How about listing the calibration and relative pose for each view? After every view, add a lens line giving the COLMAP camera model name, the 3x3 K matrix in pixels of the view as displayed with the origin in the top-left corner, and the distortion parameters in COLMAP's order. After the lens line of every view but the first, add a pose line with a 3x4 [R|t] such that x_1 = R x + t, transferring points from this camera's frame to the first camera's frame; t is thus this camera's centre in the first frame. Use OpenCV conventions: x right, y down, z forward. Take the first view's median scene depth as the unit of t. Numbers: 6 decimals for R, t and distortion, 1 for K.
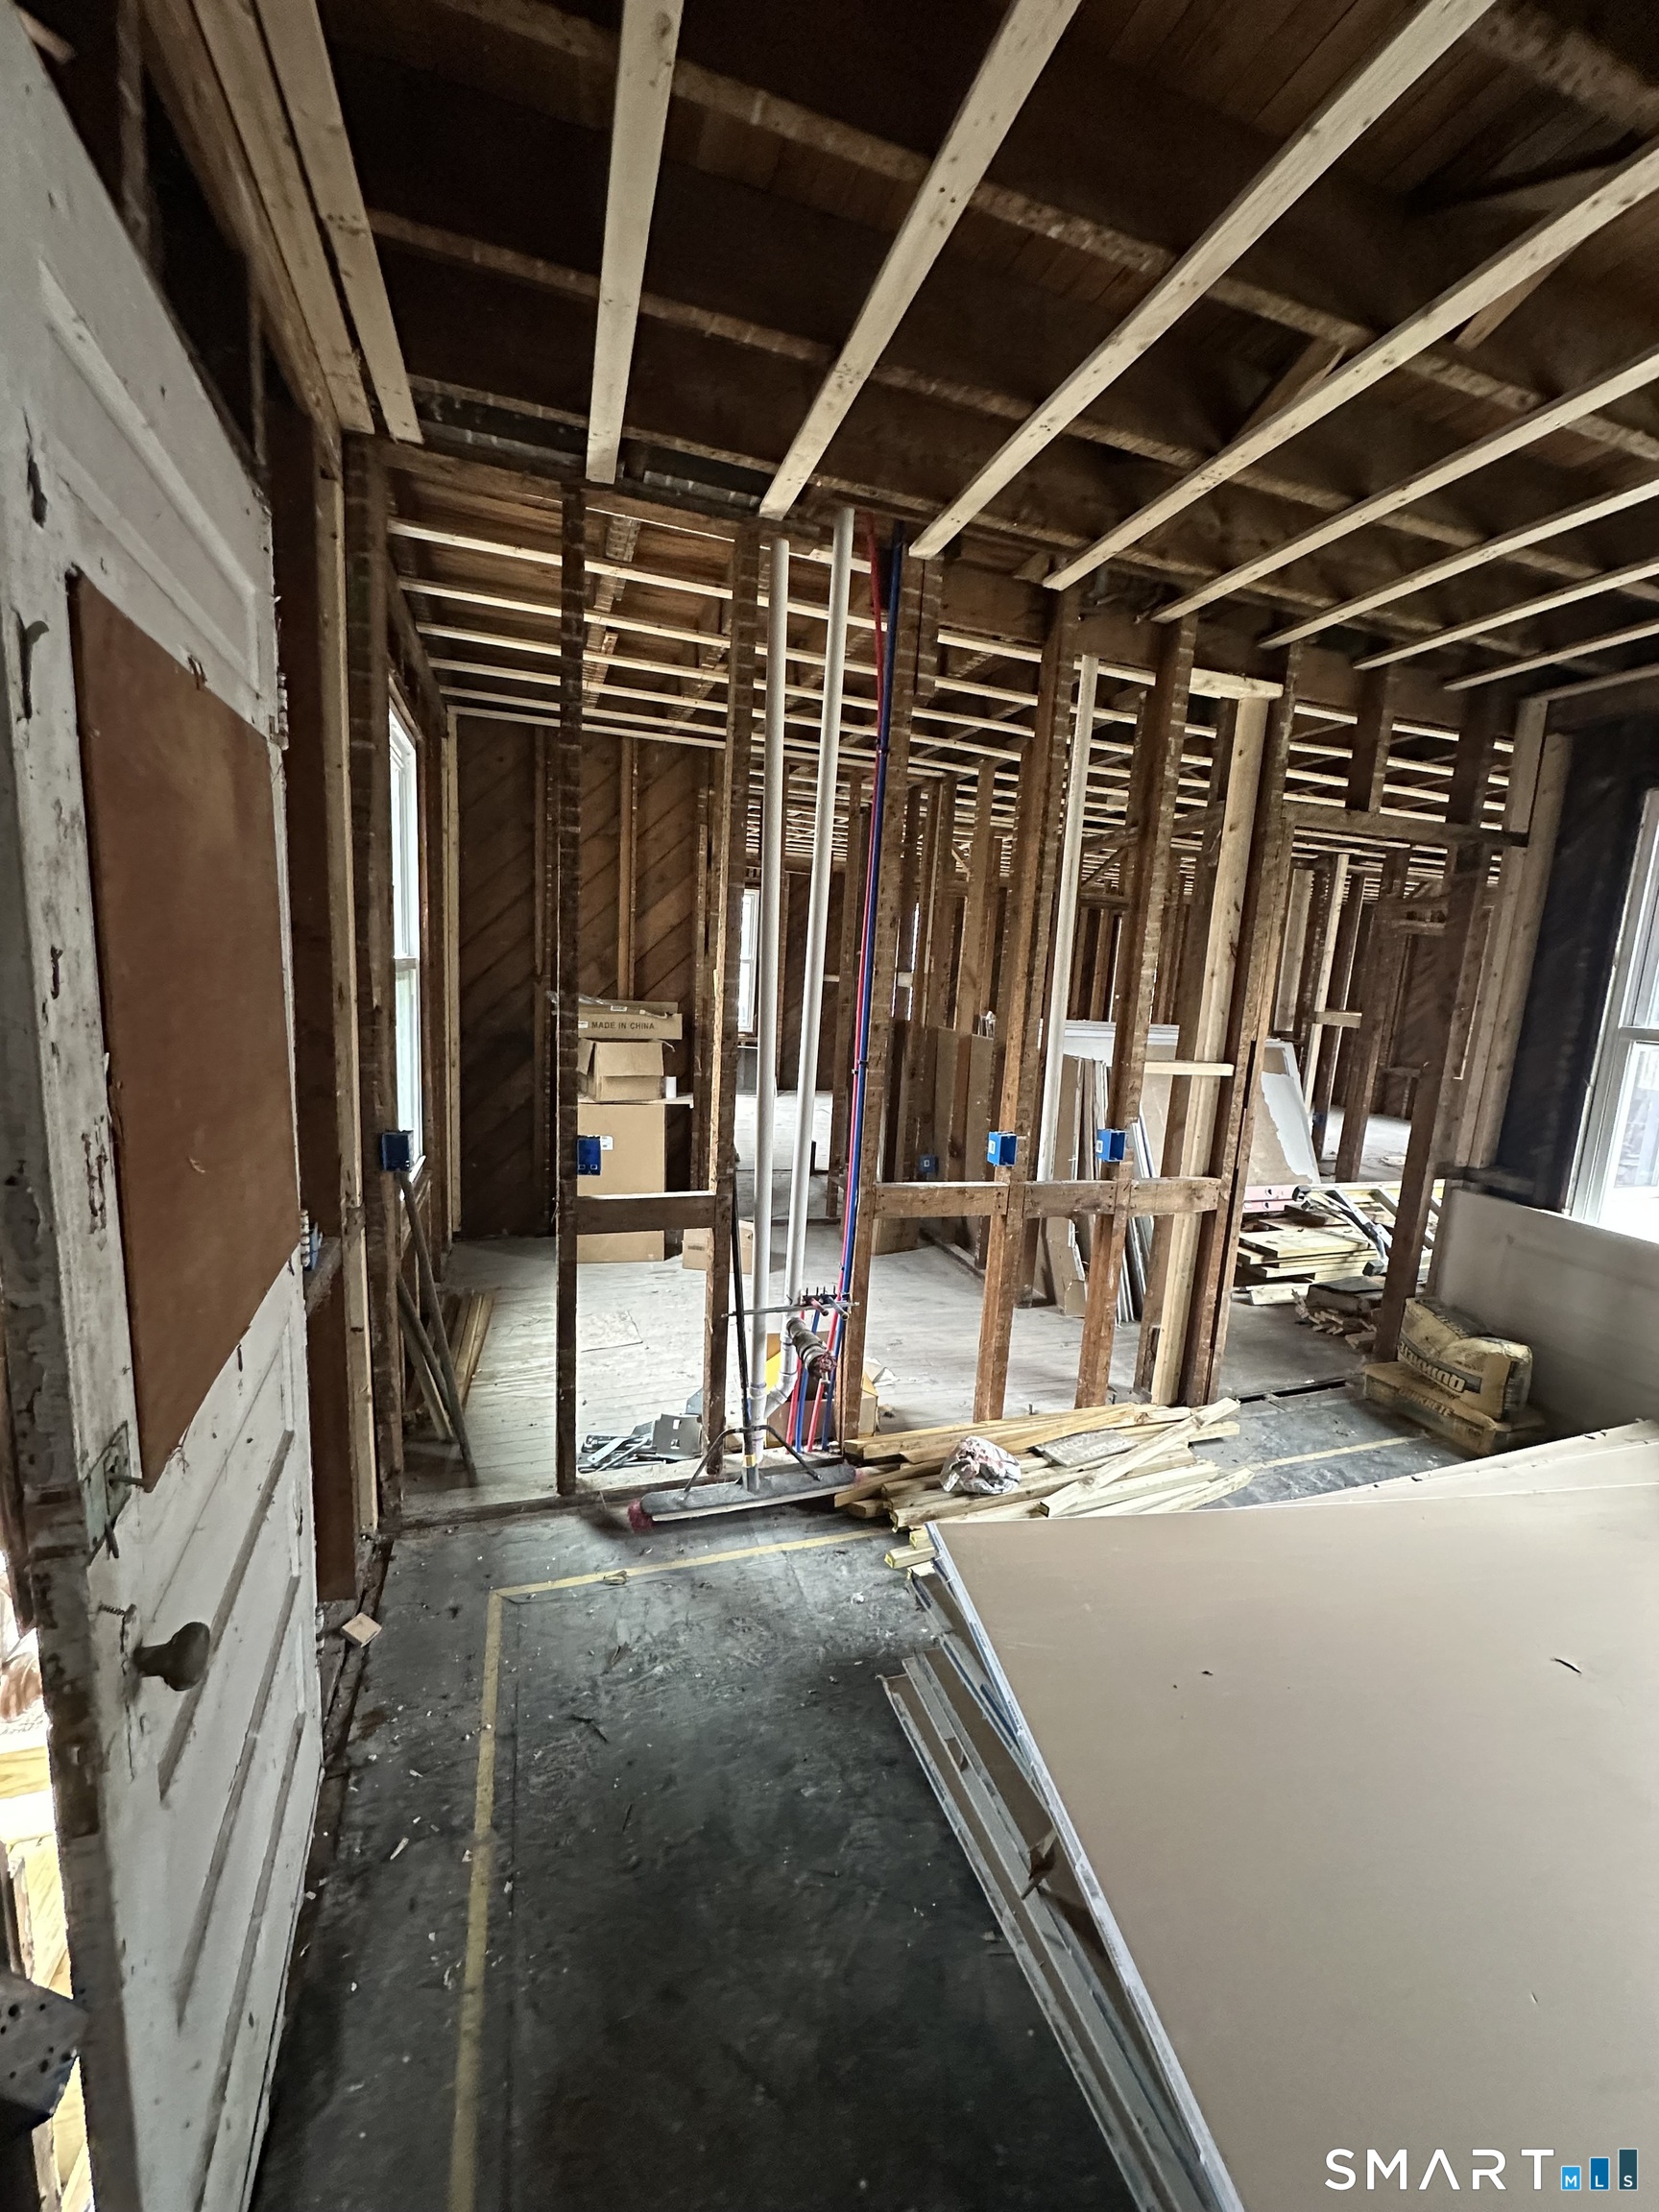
lens RADIAL K [[878.3, 0, 836.3], [0, 878.3, 1124.5], [0, 0, 1]] dist [-0.004467, 0.001146]
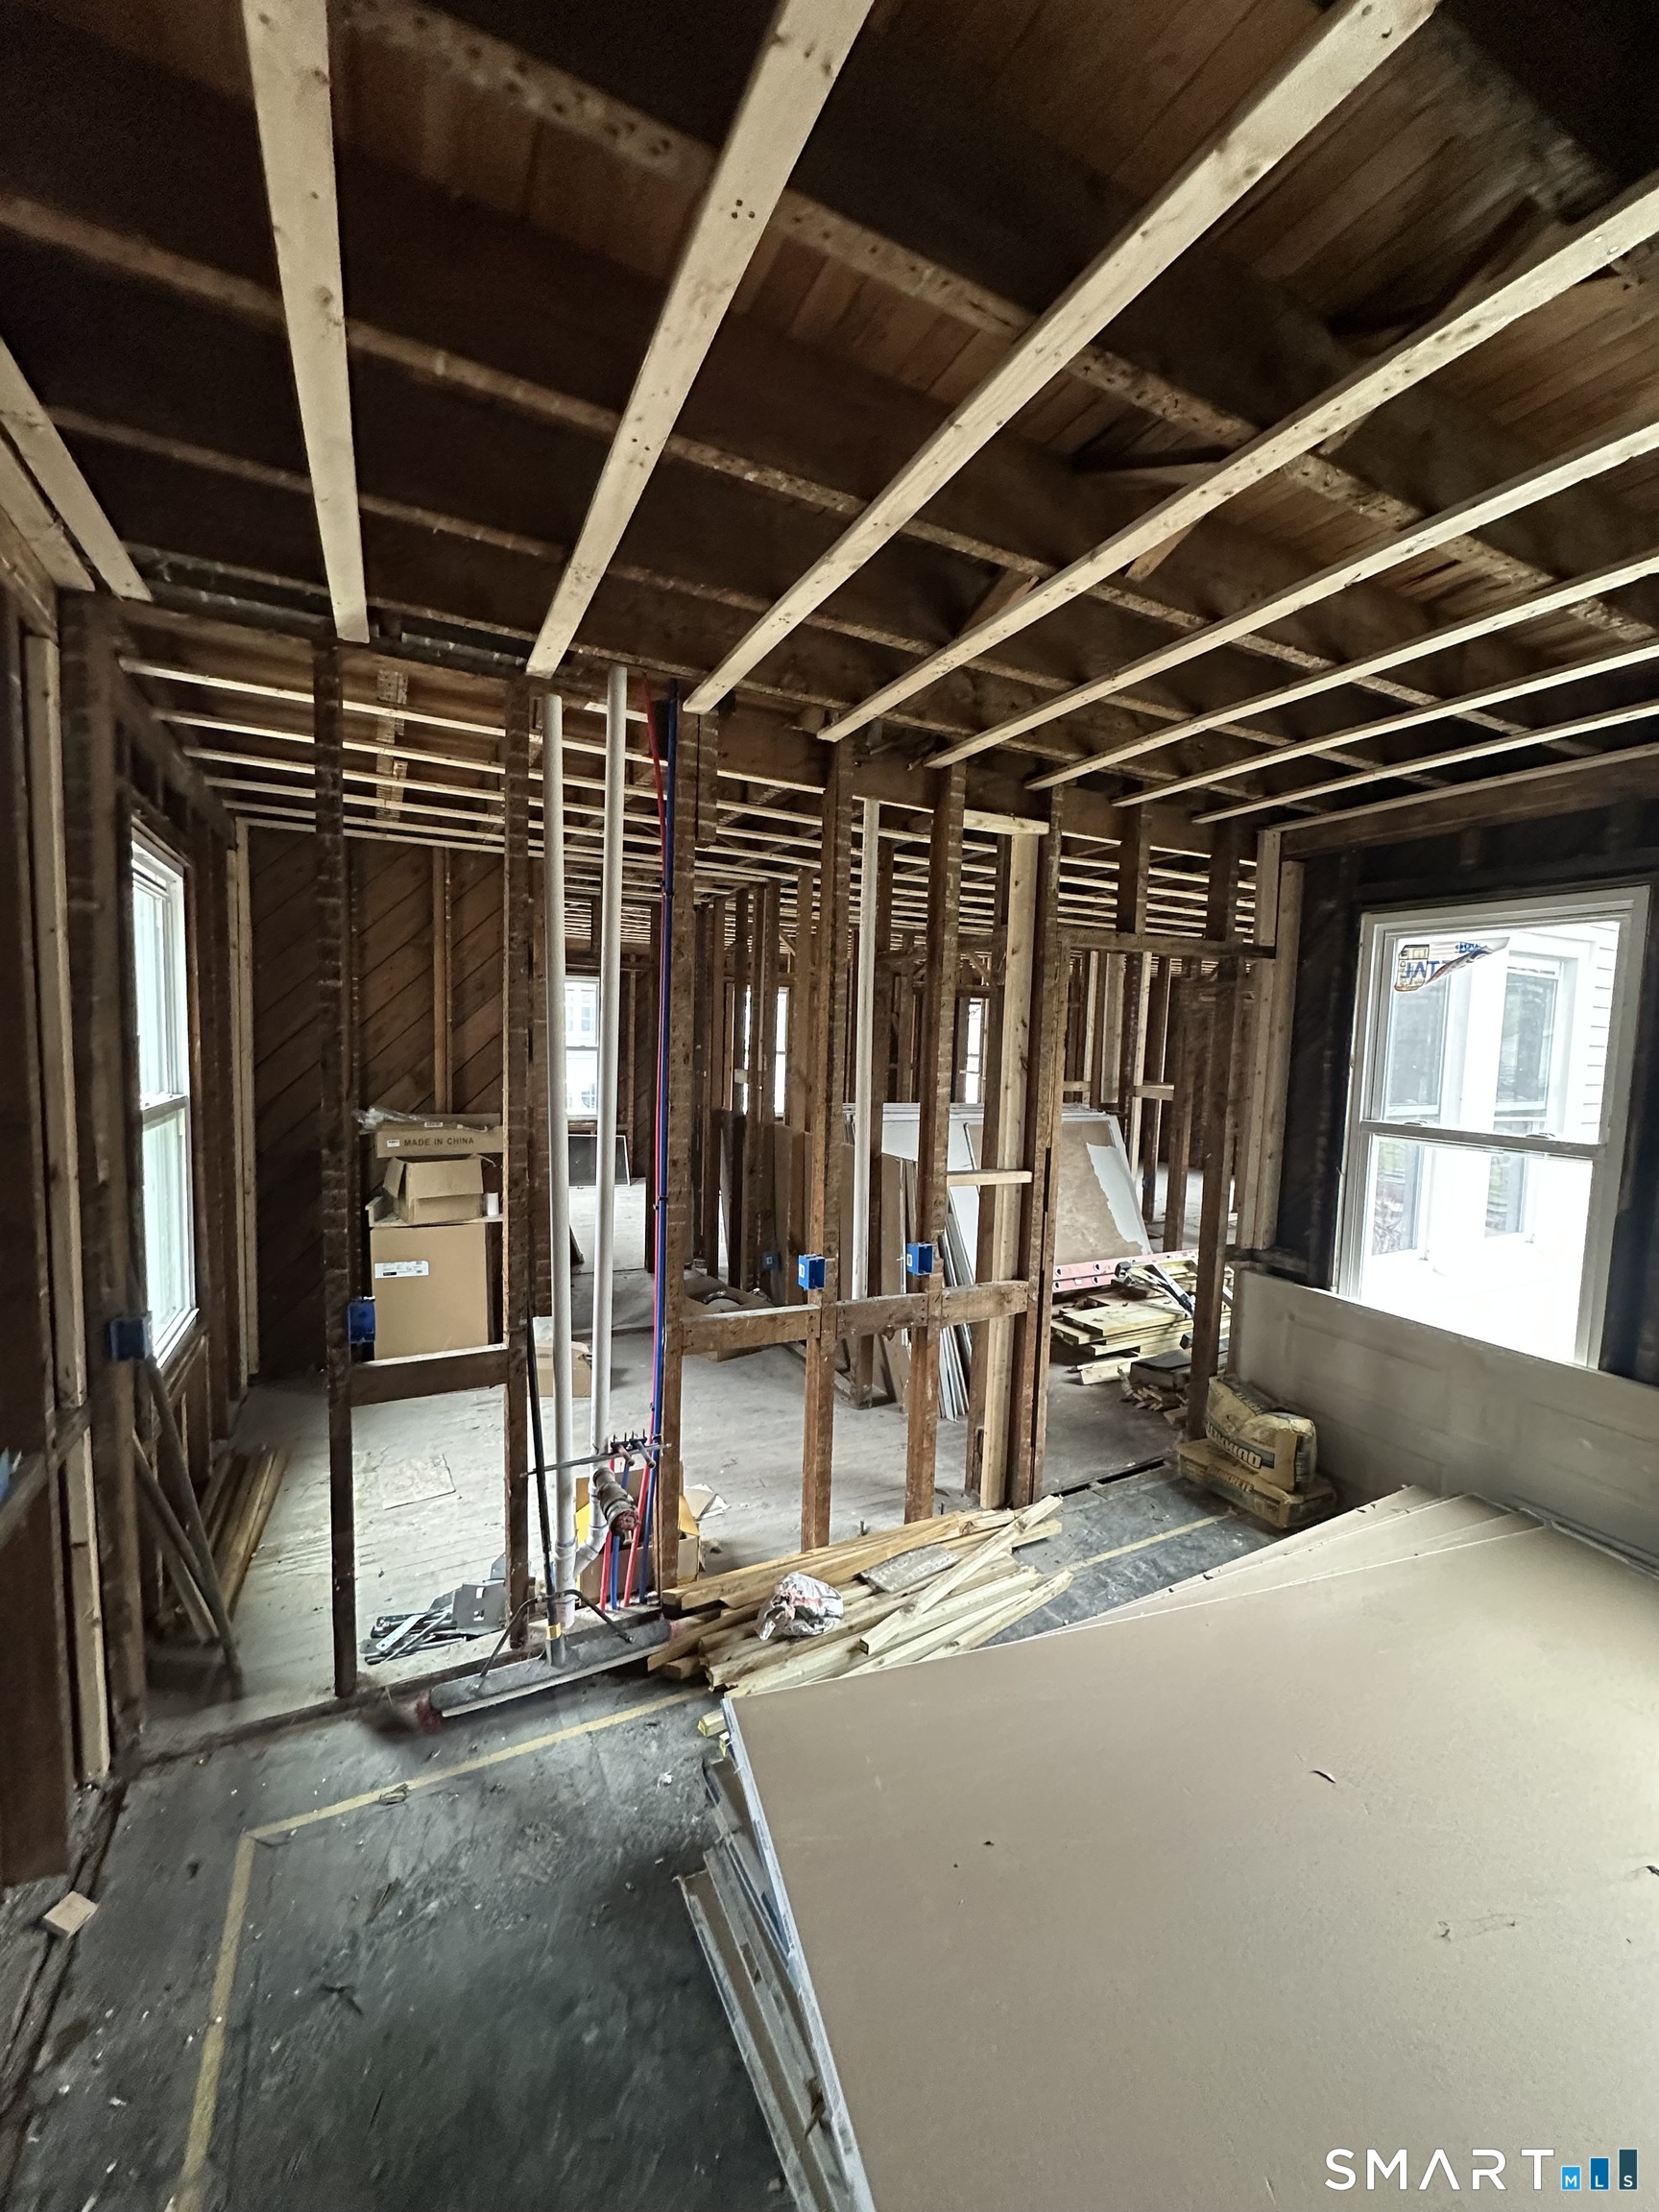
lens RADIAL K [[878.3, 0, 829.5], [0, 878.3, 1130.8], [0, 0, 1]] dist [-0.004467, 0.001146]
pose [[0.988868, -0.041944, 0.142761, 0.084291], [0.052129, 0.996297, -0.068370, -0.074517], [-0.139365, 0.075051, 0.987393, -0.009875]]
